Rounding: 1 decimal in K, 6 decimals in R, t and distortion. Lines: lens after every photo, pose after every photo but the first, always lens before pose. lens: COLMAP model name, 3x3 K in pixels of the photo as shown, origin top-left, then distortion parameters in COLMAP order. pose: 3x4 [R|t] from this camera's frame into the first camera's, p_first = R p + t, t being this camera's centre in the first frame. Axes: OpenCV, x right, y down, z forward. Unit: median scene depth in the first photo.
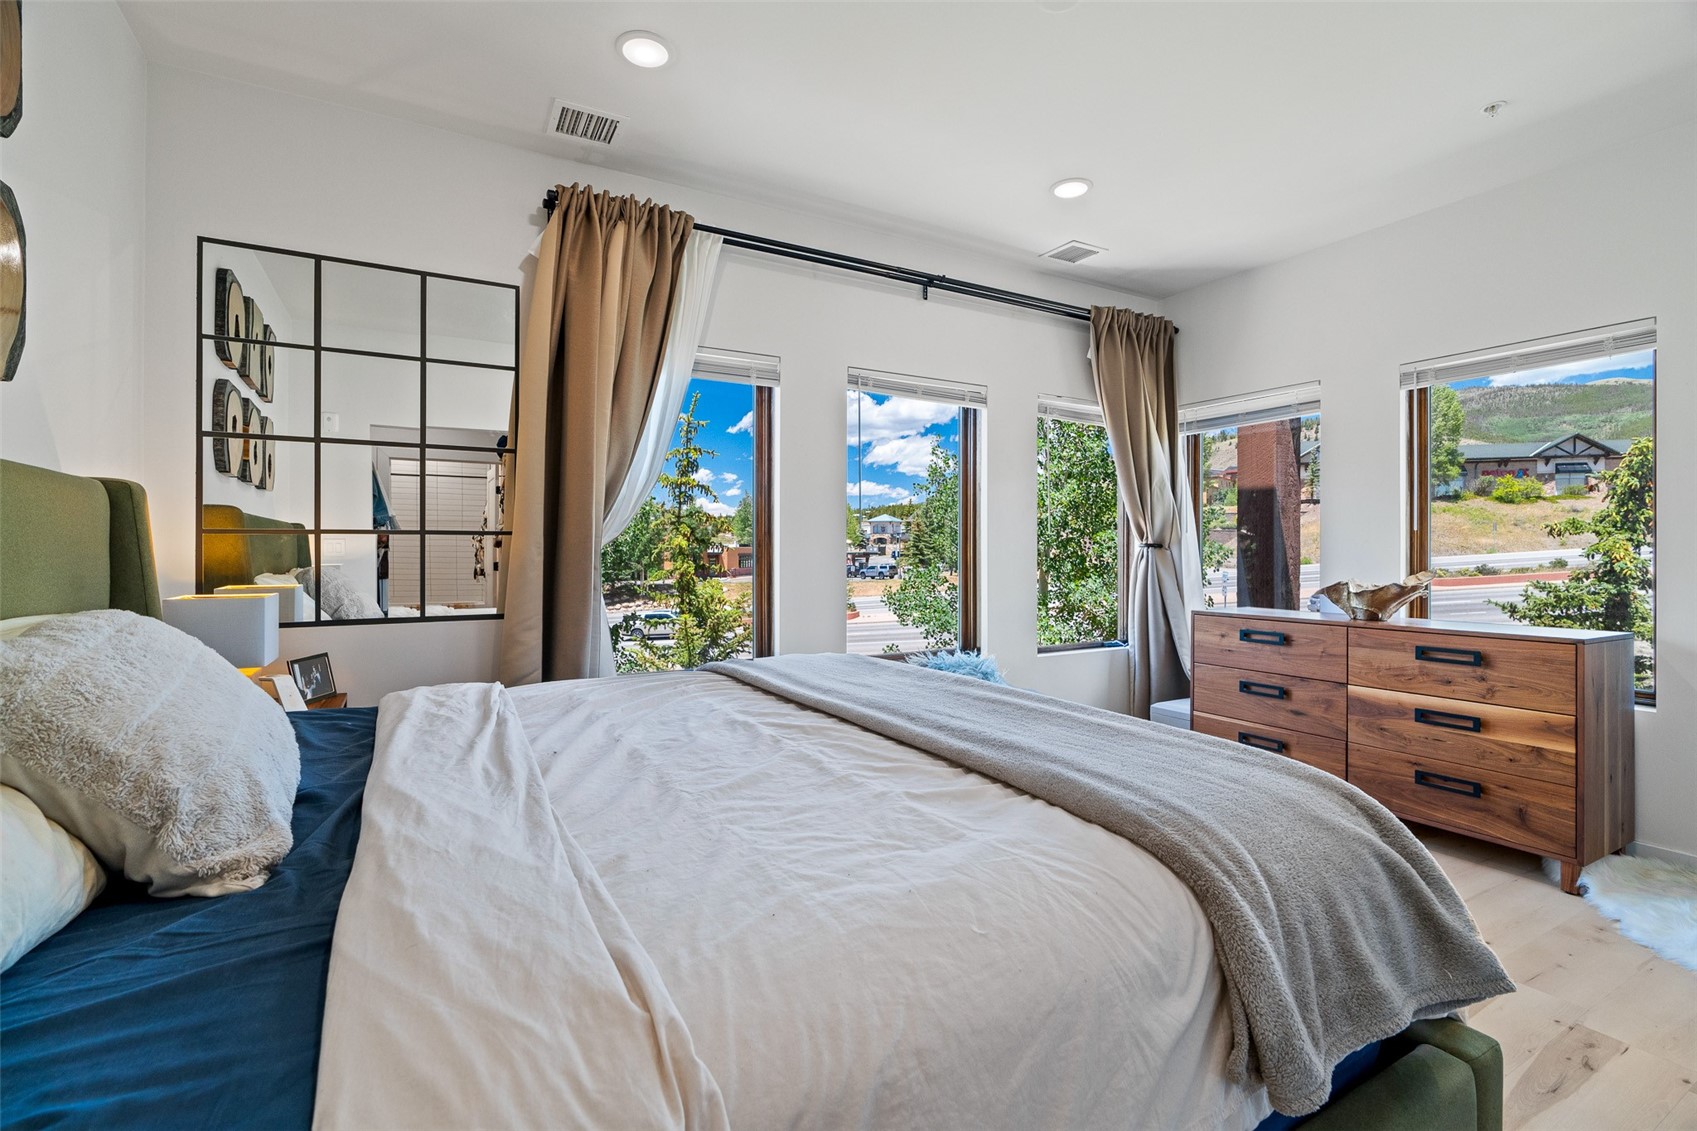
lens RADIAL K [[759.9, 0, 855.9], [0, 759.9, 556.9], [0, 0, 1]] dist [-0.010395, 0.000525]
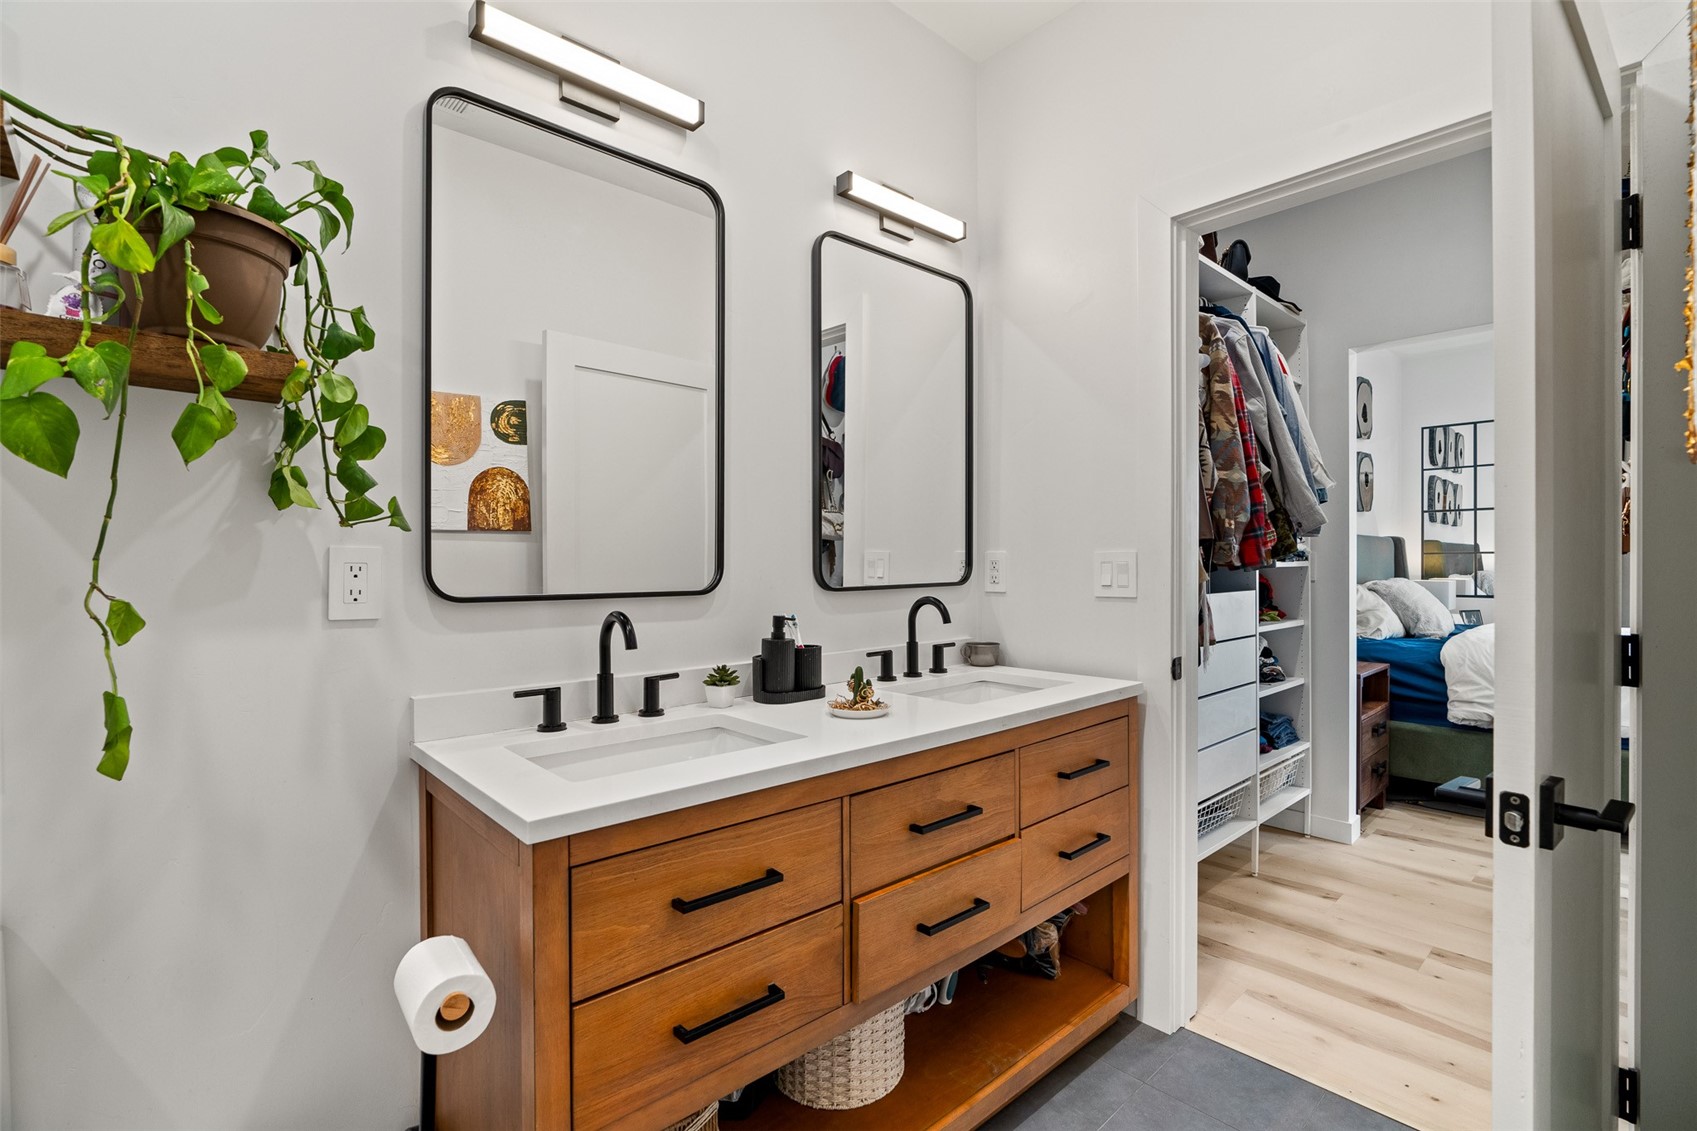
lens RADIAL K [[770.3, 0, 848.5], [0, 770.3, 565.5], [0, 0, 1]] dist [-0.010504, 0.000123]
pose [[0.217546, 0.007108, -0.976024, 0.869927], [-0.009776, 0.999939, 0.005103, 0.007861], [0.976001, 0.008432, 0.217602, -1.029963]]
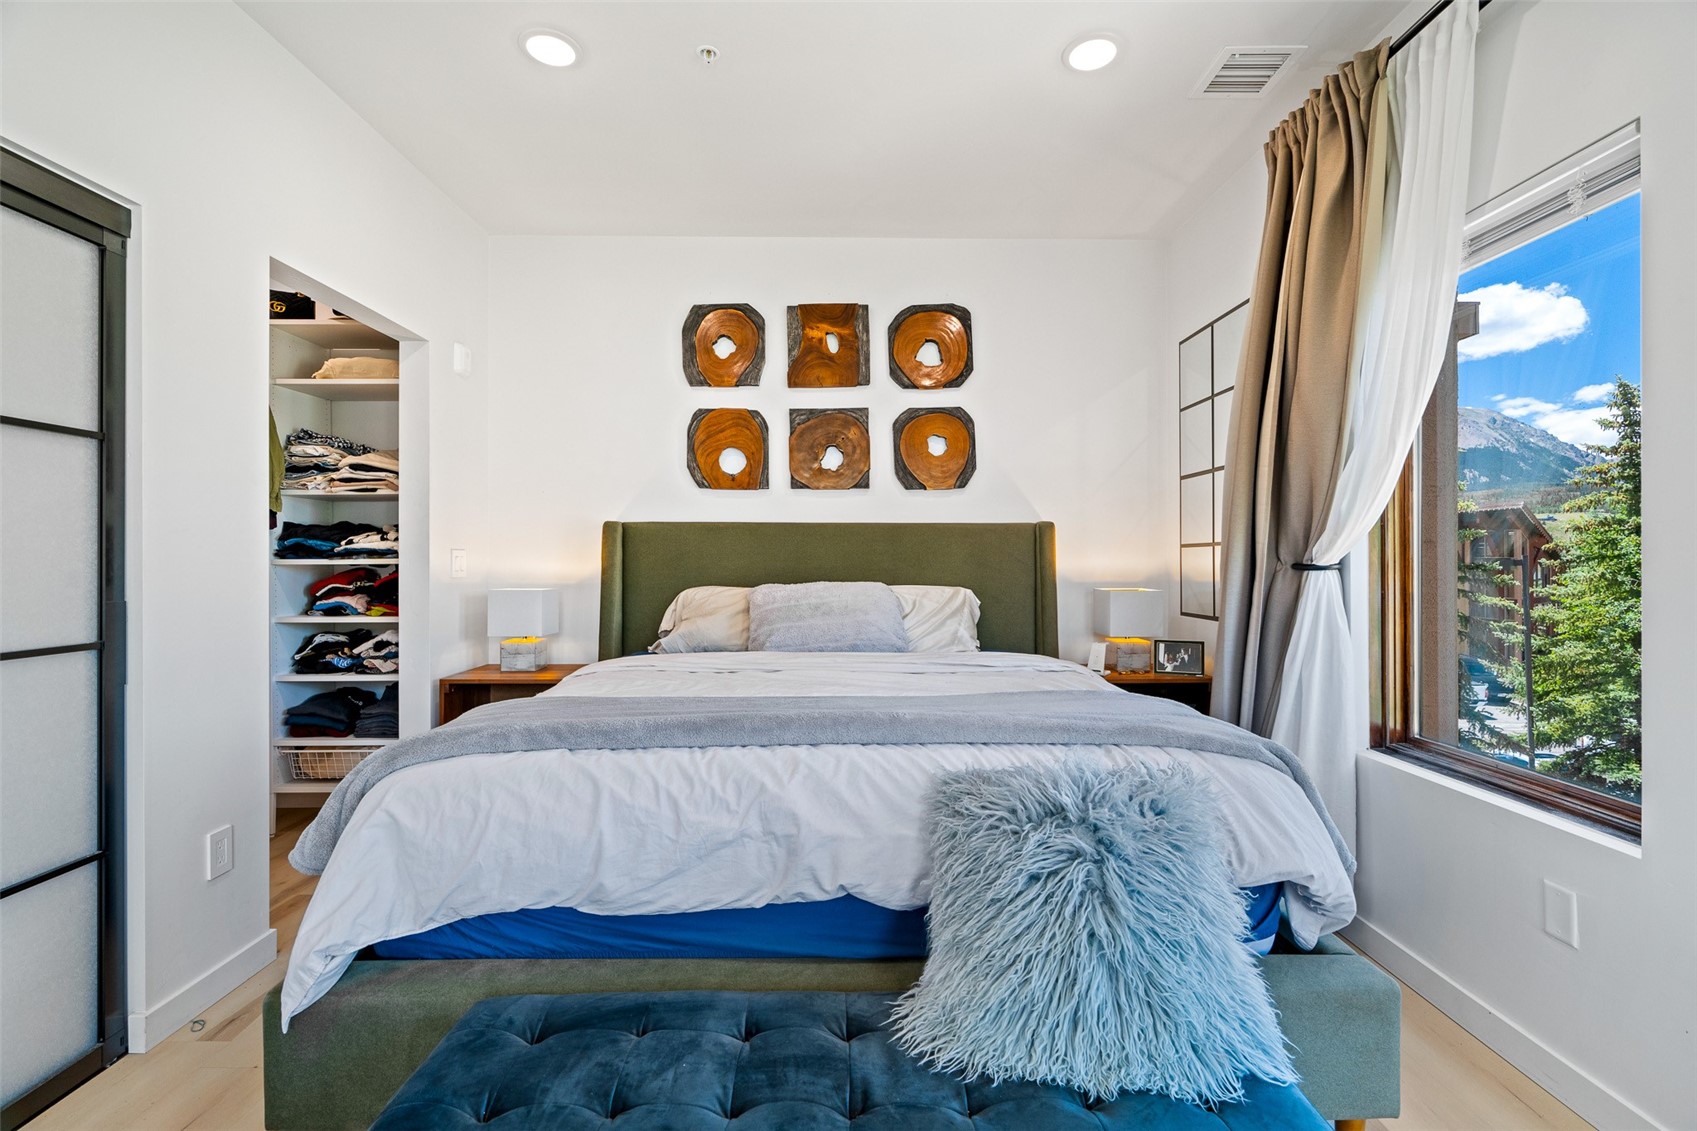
lens RADIAL K [[759.9, 0, 855.9], [0, 759.9, 556.9], [0, 0, 1]] dist [-0.010395, 0.000525]
pose [[-0.481829, -0.000179, -0.876265, 0.580915], [-0.005738, 0.999979, 0.002950, -0.010642], [0.876246, 0.006449, -0.481820, 0.956182]]
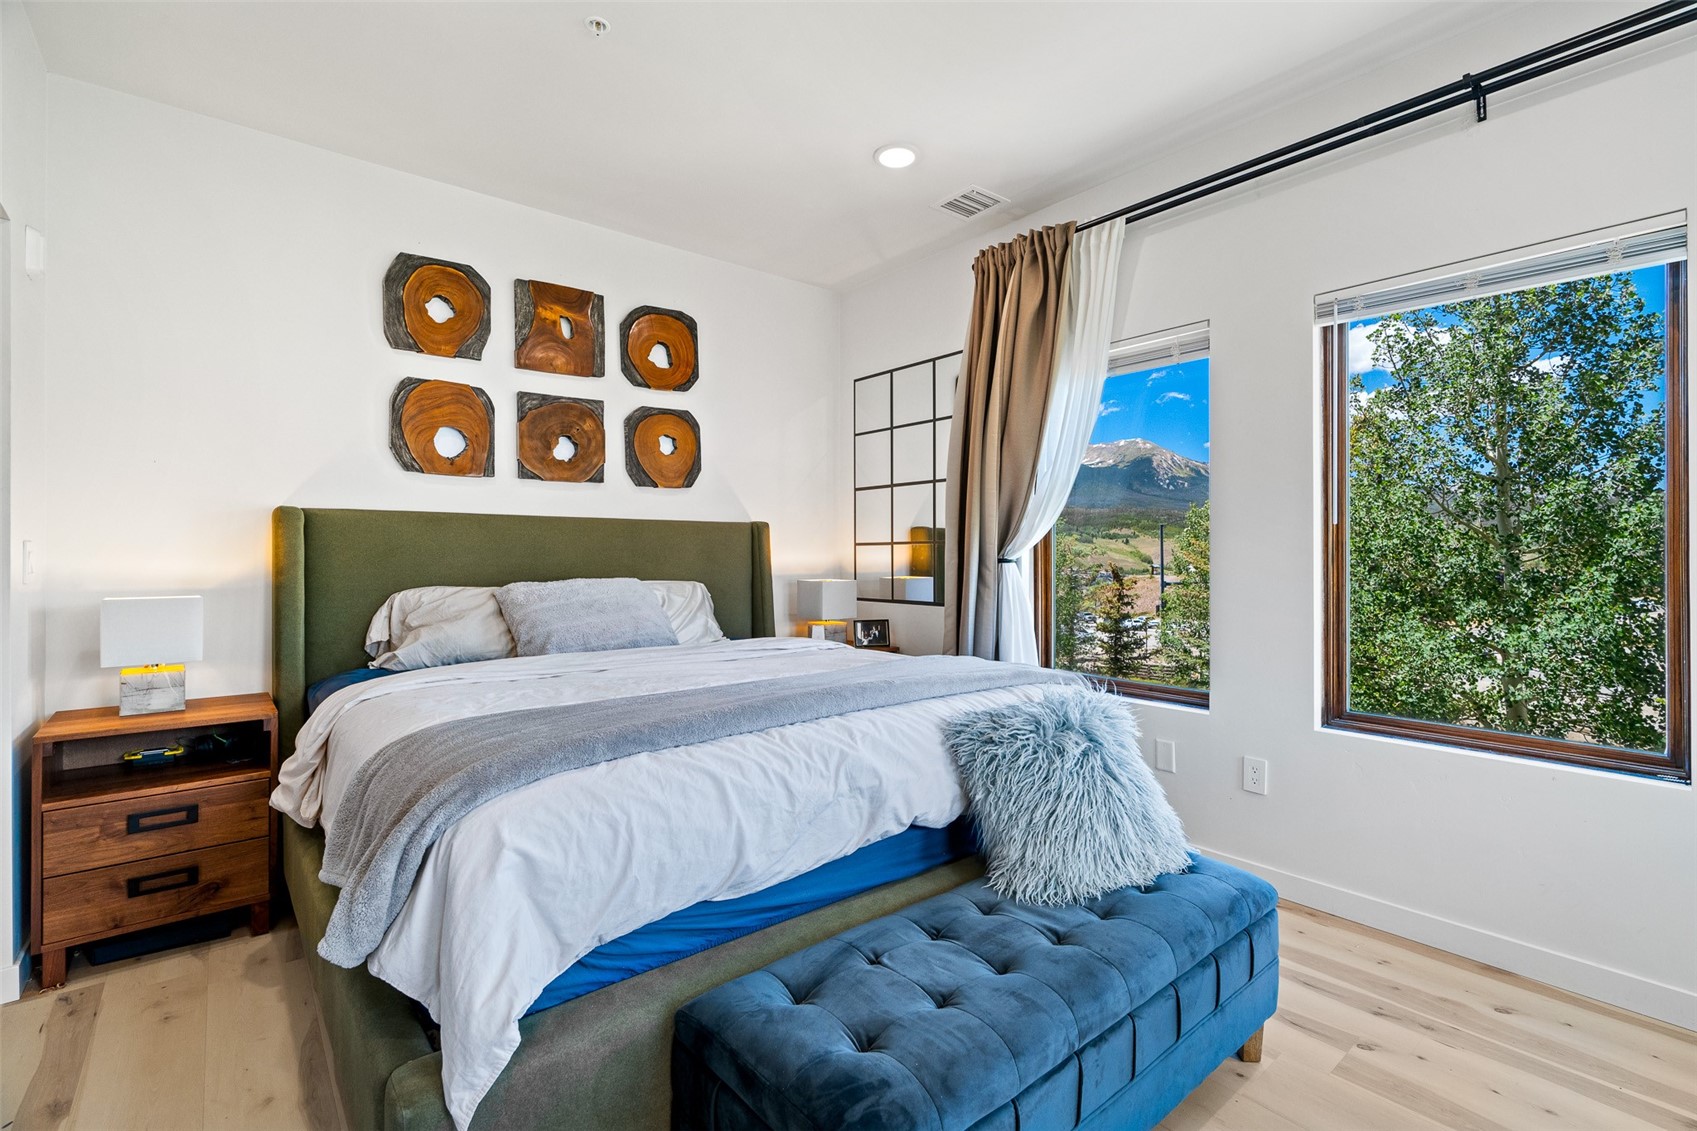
lens RADIAL K [[758.2, 0, 854.0], [0, 758.2, 551.6], [0, 0, 1]] dist [-0.003138, 0.000074]
pose [[0.172370, -0.000446, -0.985032, 0.746981], [-0.008587, 0.999961, -0.001956, -0.010078], [0.984995, 0.008796, 0.172359, 0.569255]]
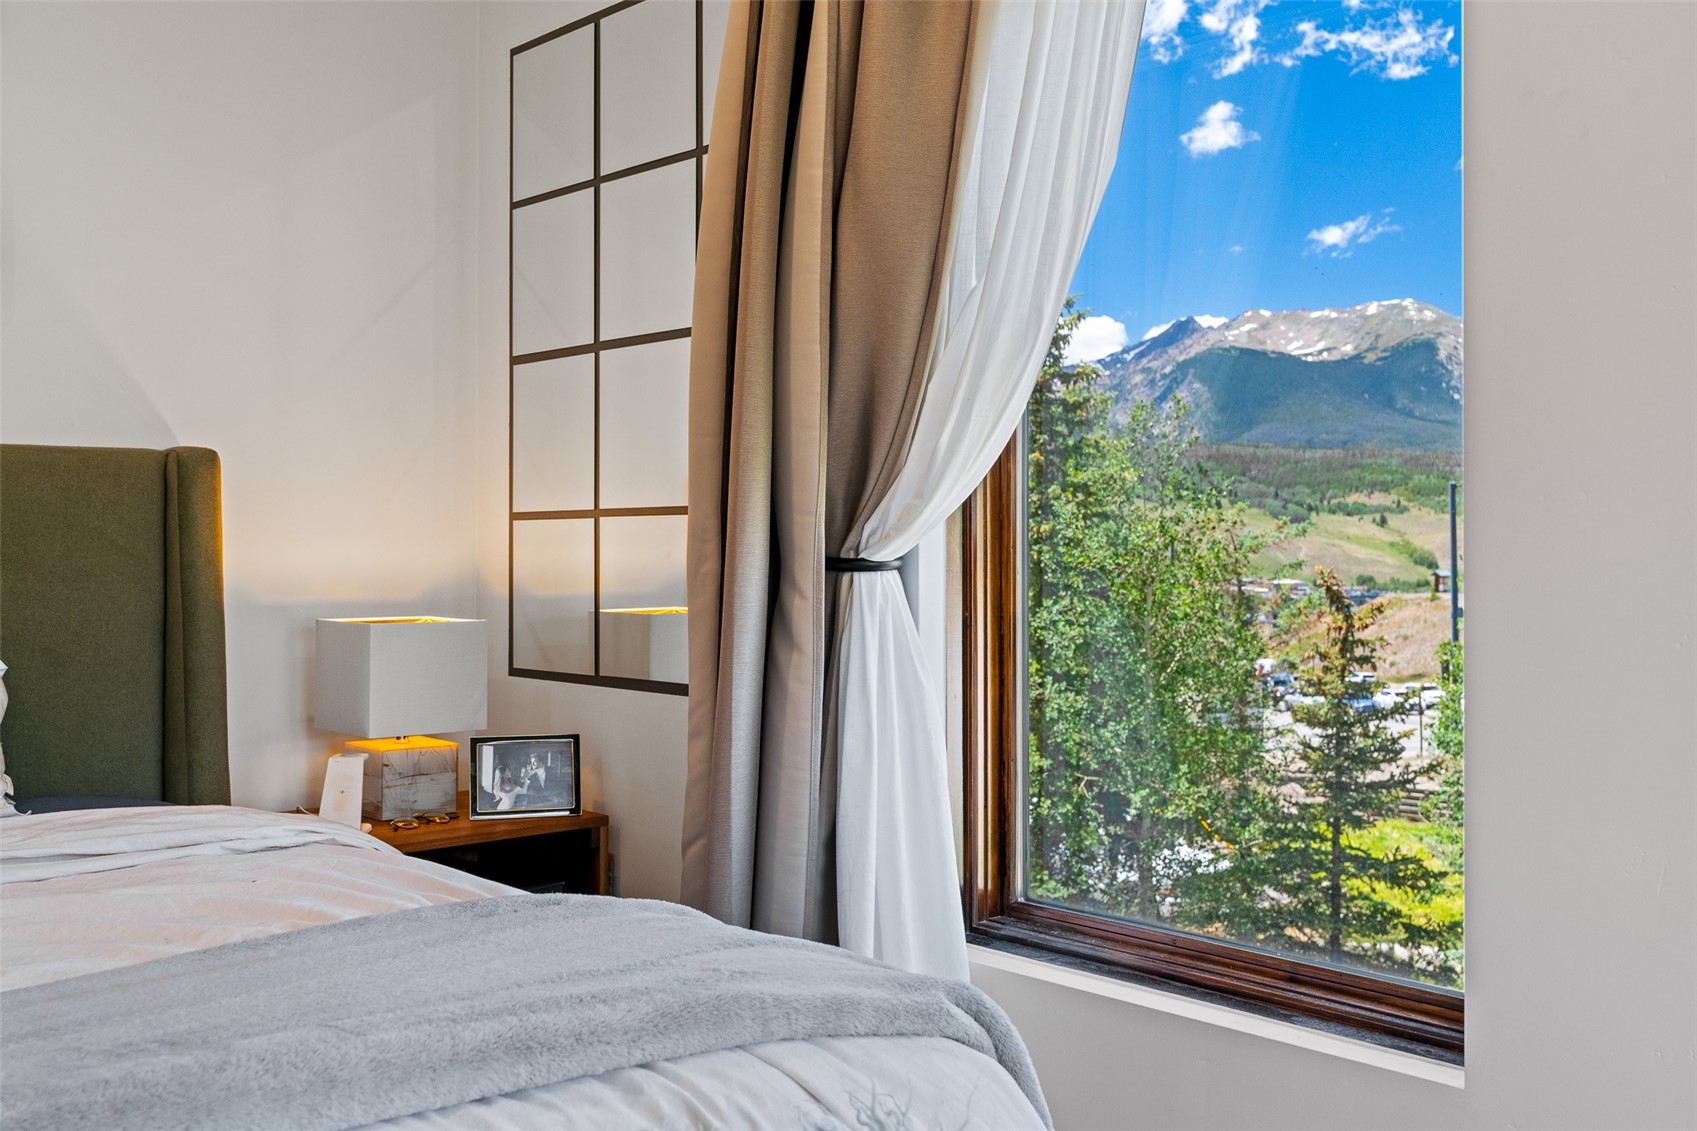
lens RADIAL K [[1653.4, 0, 847.4], [0, 1653.4, 515.1], [0, 0, 1]] dist [0.001464, 0.104961]
pose [[0.207046, -0.015519, -0.978208, 0.445634], [-0.010807, 0.999777, -0.018149, -0.009972], [0.978272, 0.014329, 0.206832, 0.819358]]
